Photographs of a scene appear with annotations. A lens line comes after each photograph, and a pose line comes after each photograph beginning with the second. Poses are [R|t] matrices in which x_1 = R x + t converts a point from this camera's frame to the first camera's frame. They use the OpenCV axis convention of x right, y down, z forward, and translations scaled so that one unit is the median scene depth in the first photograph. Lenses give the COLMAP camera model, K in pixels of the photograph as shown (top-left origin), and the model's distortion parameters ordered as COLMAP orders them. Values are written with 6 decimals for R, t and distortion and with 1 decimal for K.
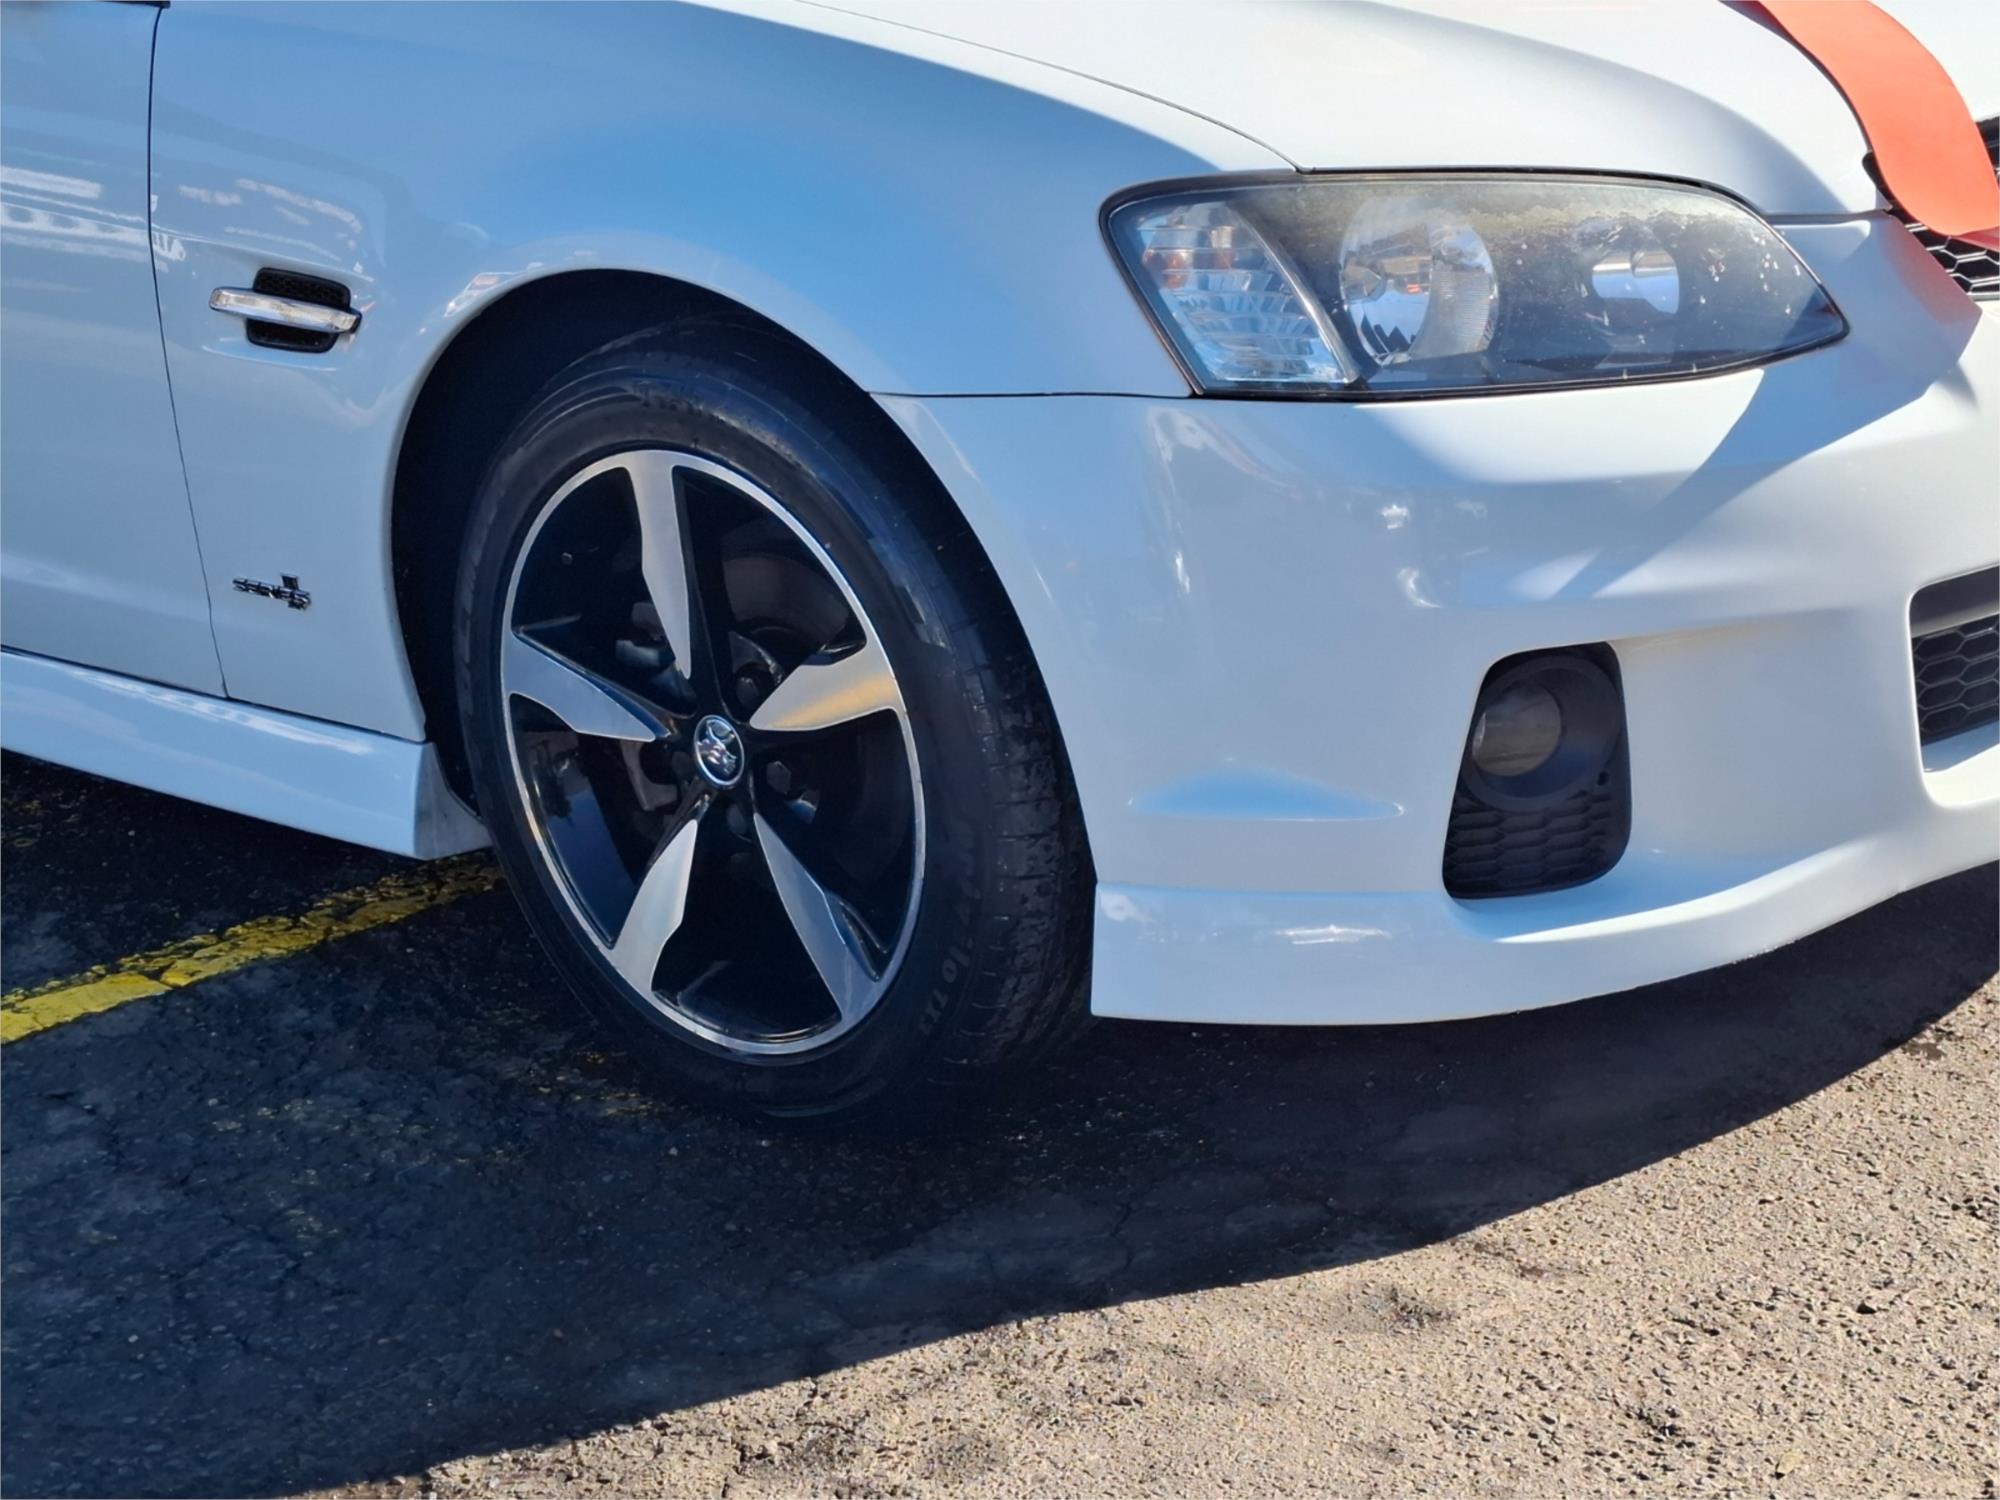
lens RADIAL K [[3629.2, 0, 1038.3], [0, 3629.2, 815.7], [0, 0, 1]] dist [0.154863, 0.000000]
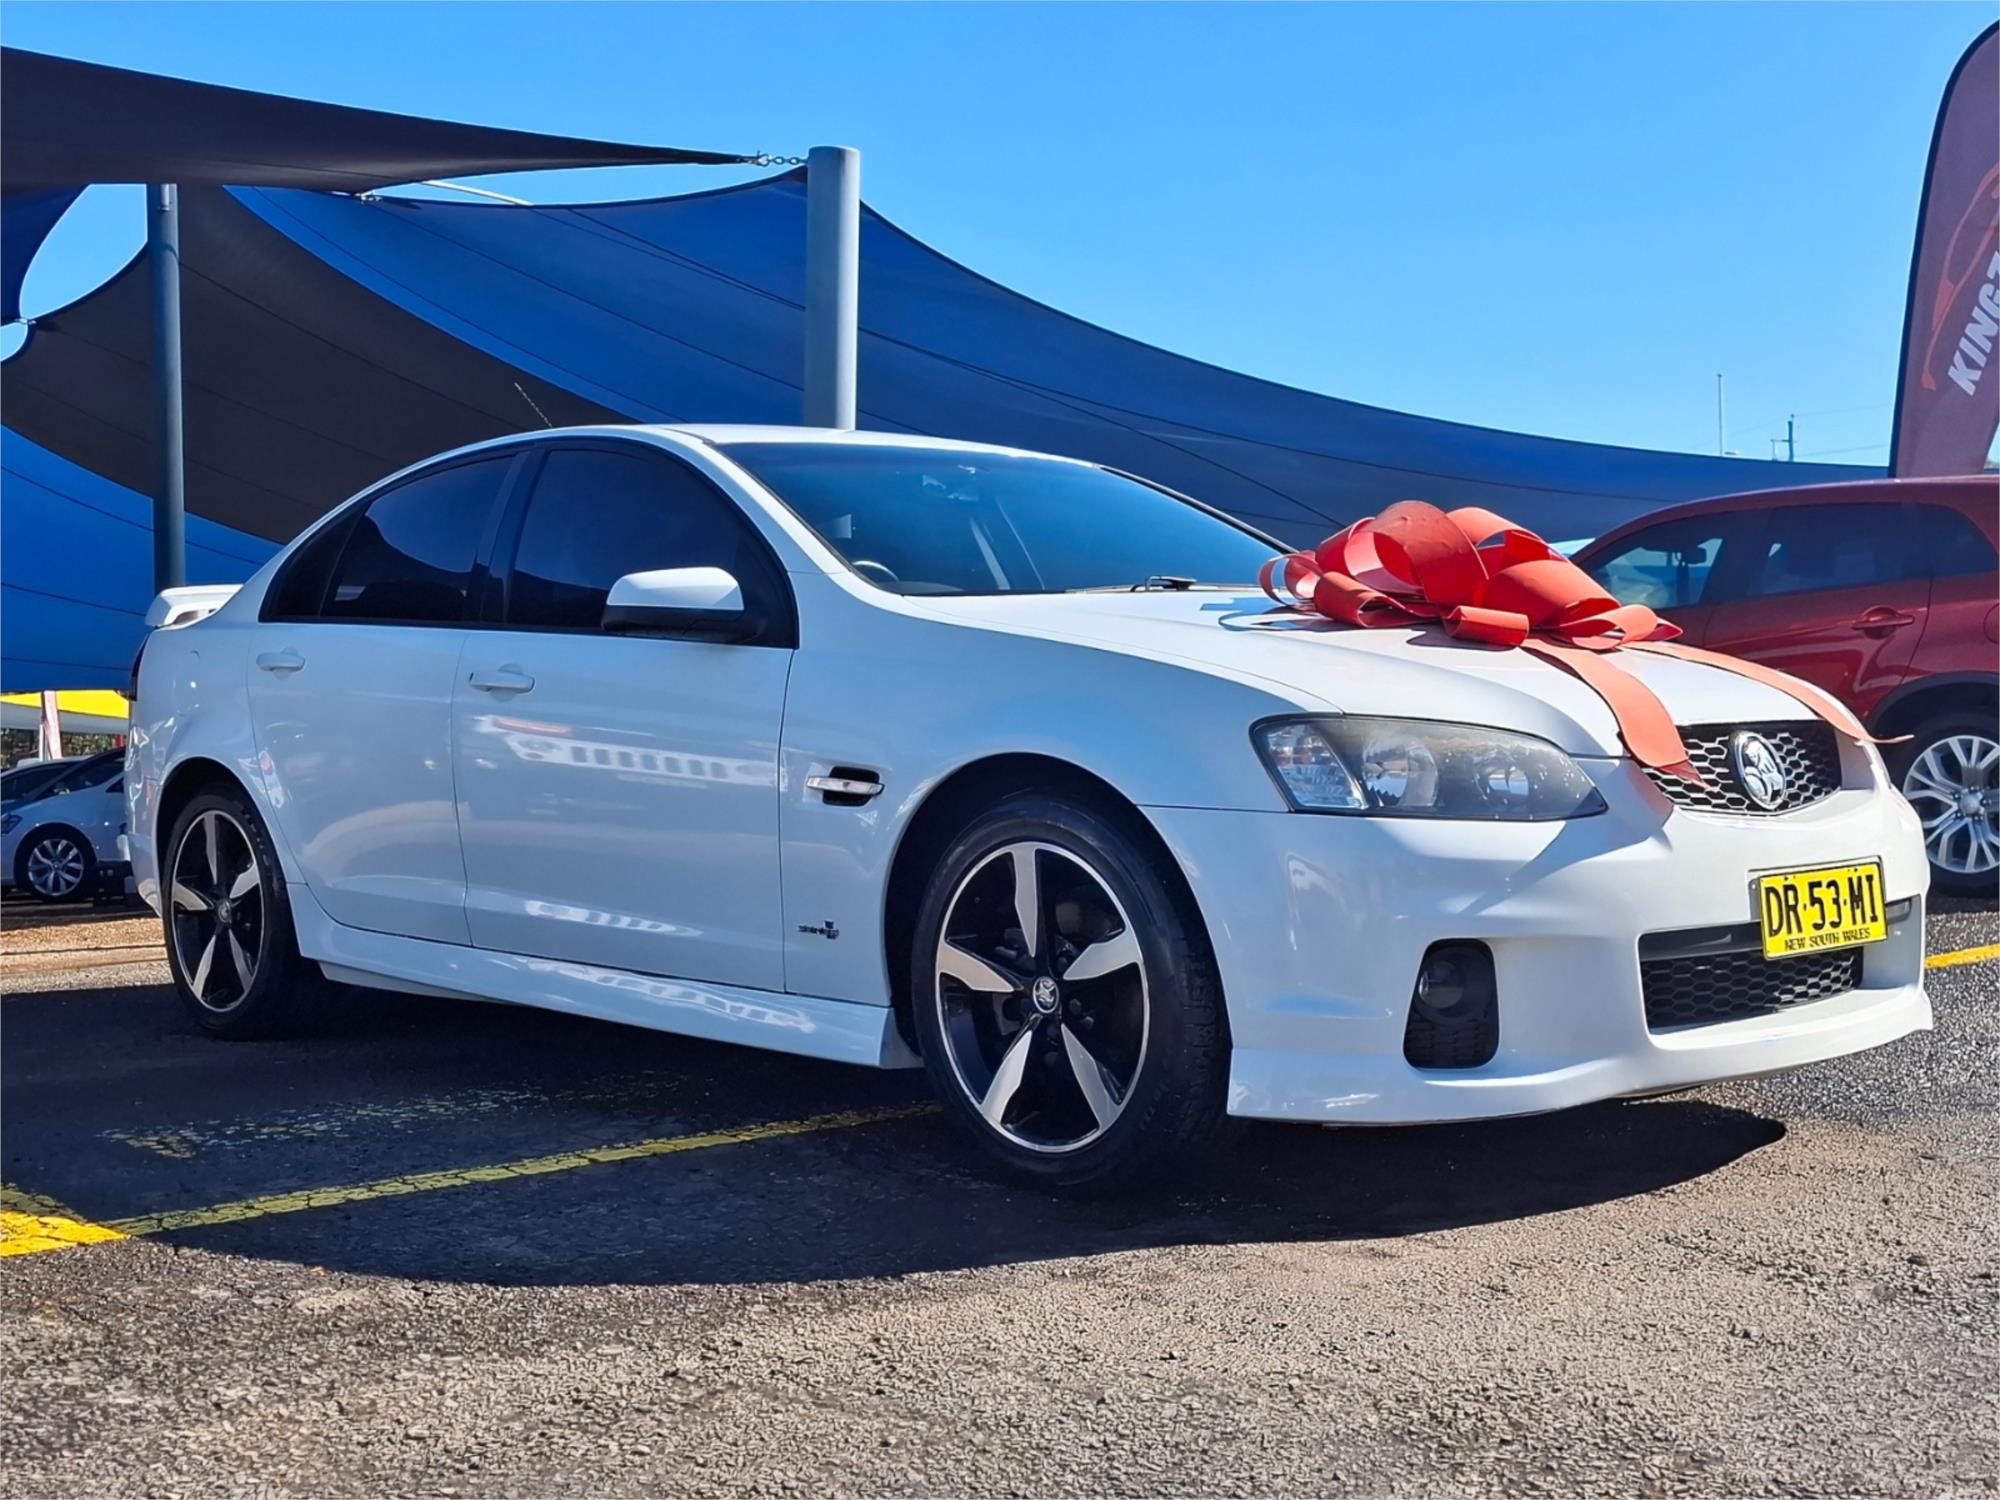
lens RADIAL K [[2675.8, 0, 989.8], [0, 2675.8, 760.2], [0, 0, 1]] dist [0.116494, 0.000000]
pose [[0.995675, 0.054067, -0.075552, -0.014635], [-0.071860, 0.963621, -0.257430, 0.256339], [0.058885, 0.261746, 0.963339, -0.494467]]
